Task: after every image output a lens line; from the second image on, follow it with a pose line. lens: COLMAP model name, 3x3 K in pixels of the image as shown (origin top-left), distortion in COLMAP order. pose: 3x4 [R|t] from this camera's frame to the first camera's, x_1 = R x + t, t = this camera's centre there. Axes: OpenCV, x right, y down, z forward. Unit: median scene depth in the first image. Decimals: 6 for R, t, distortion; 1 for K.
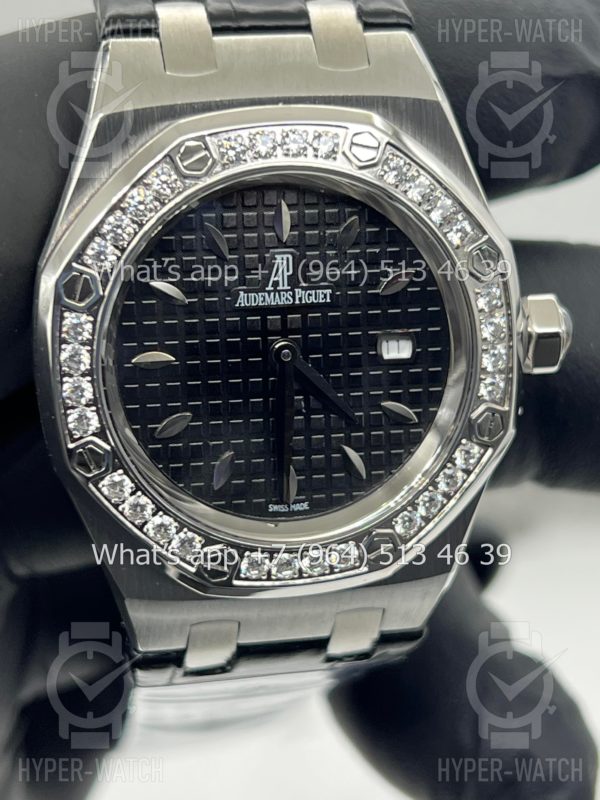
lens RADIAL K [[1944.1, 0, 307.8], [0, 1944.1, 398.9], [0, 0, 1]] dist [0.329148, 0.000000]
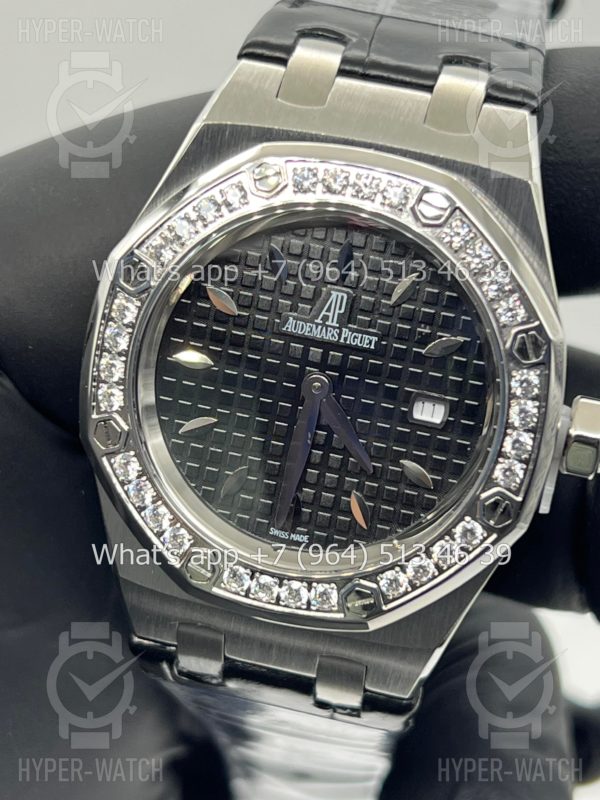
lens RADIAL K [[1944.1, 0, 293.8], [0, 1944.1, 402.8], [0, 0, 1]] dist [0.329148, 0.000000]
pose [[0.914355, 0.247061, -0.320803, 0.306874], [-0.268377, 0.963033, -0.023266, 0.012004], [0.303196, 0.107370, 0.946860, 0.029267]]
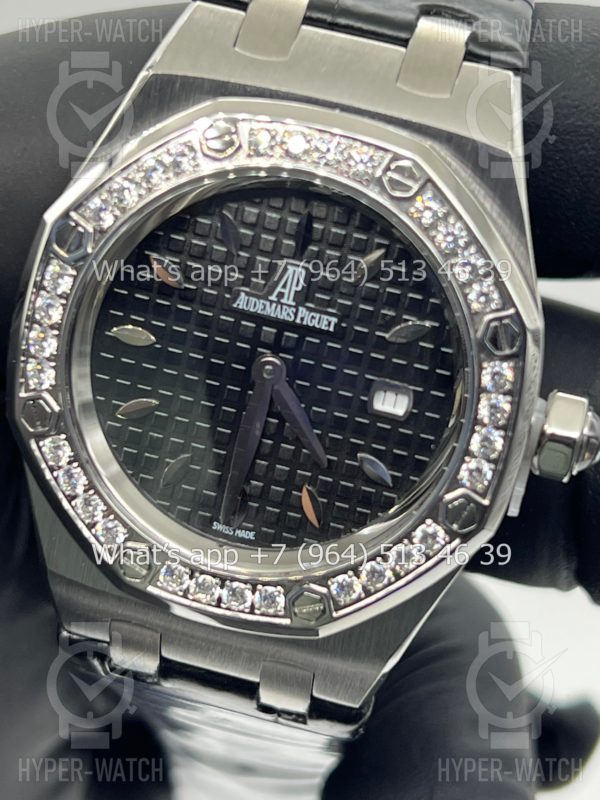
lens RADIAL K [[1944.1, 0, 300.9], [0, 1944.1, 402.7], [0, 0, 1]] dist [0.329148, 0.000000]
pose [[0.909878, 0.291343, -0.295365, 0.280668], [-0.298432, 0.954180, 0.021862, -0.033269], [0.288200, 0.068255, 0.955134, 0.118240]]
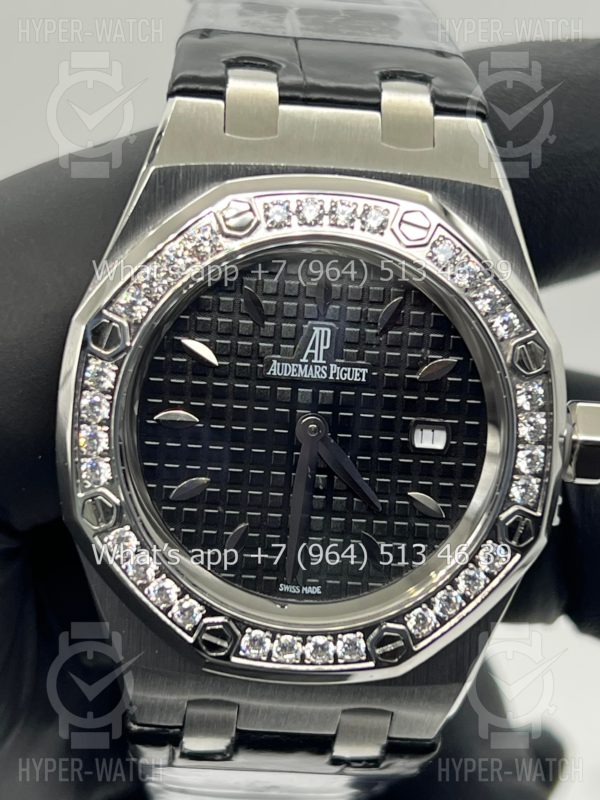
lens RADIAL K [[1944.1, 0, 296.6], [0, 1944.1, 404.3], [0, 0, 1]] dist [0.329148, 0.000000]
pose [[0.986637, 0.109747, -0.120428, 0.095947], [-0.119744, 0.989644, -0.079162, 0.042360], [0.110493, 0.092524, 0.989561, 0.038069]]
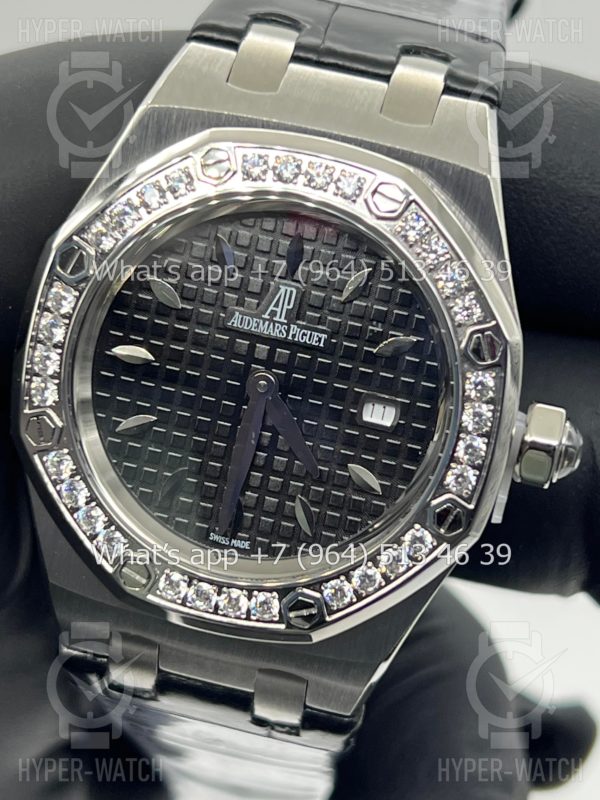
lens RADIAL K [[1944.1, 0, 300.3], [0, 1944.1, 400.2], [0, 0, 1]] dist [0.329148, 0.000000]
pose [[0.919094, 0.261159, -0.295062, 0.294900], [-0.288831, 0.955876, -0.053640, 0.030817], [0.268034, 0.134523, 0.953971, 0.076085]]
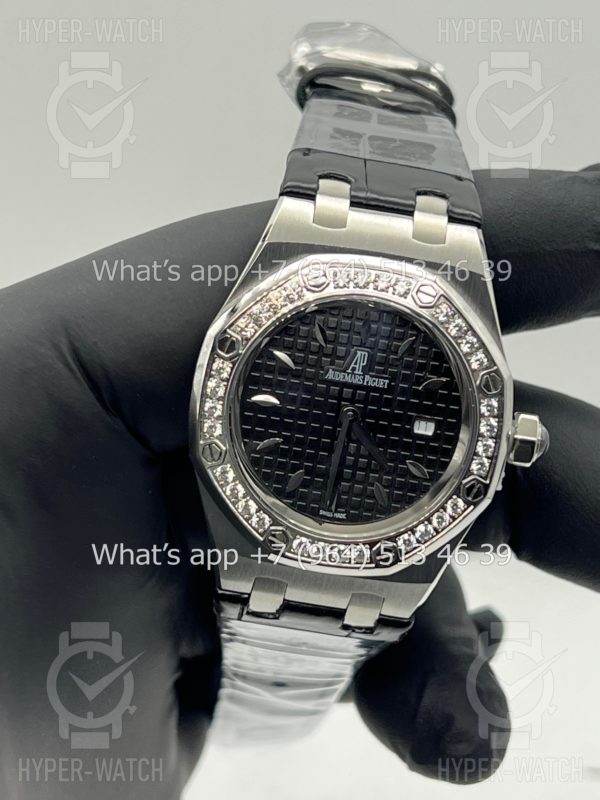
lens RADIAL K [[1944.1, 0, 298.9], [0, 1944.1, 404.2], [0, 0, 1]] dist [0.329148, 0.000000]
pose [[0.967384, 0.208010, -0.144571, 0.169203], [-0.216631, 0.975144, -0.046525, 0.048786], [0.131299, 0.076326, 0.988400, -0.522678]]
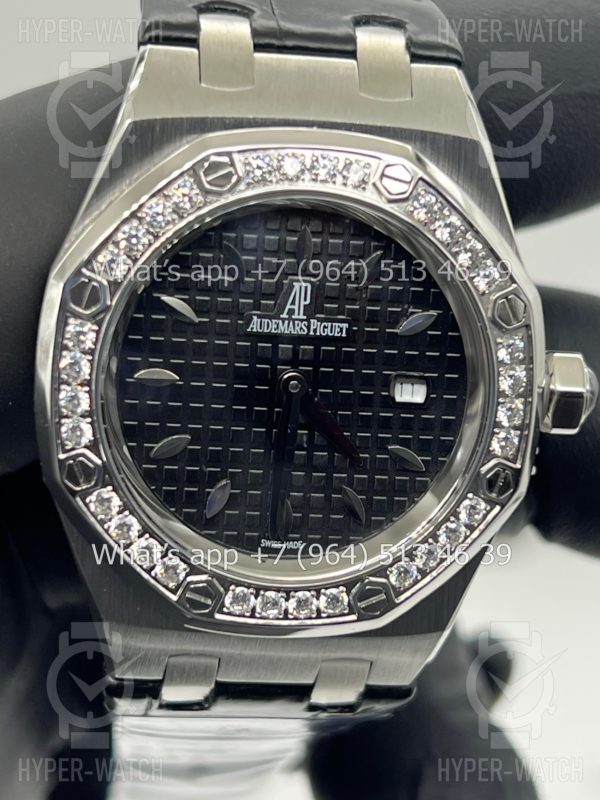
lens RADIAL K [[1944.1, 0, 298.6], [0, 1944.1, 404.9], [0, 0, 1]] dist [0.329148, 0.000000]
pose [[0.993450, 0.103781, -0.047821, 0.037965], [-0.104913, 0.994242, -0.021808, 0.007340], [0.045283, 0.026683, 0.998618, 0.037514]]
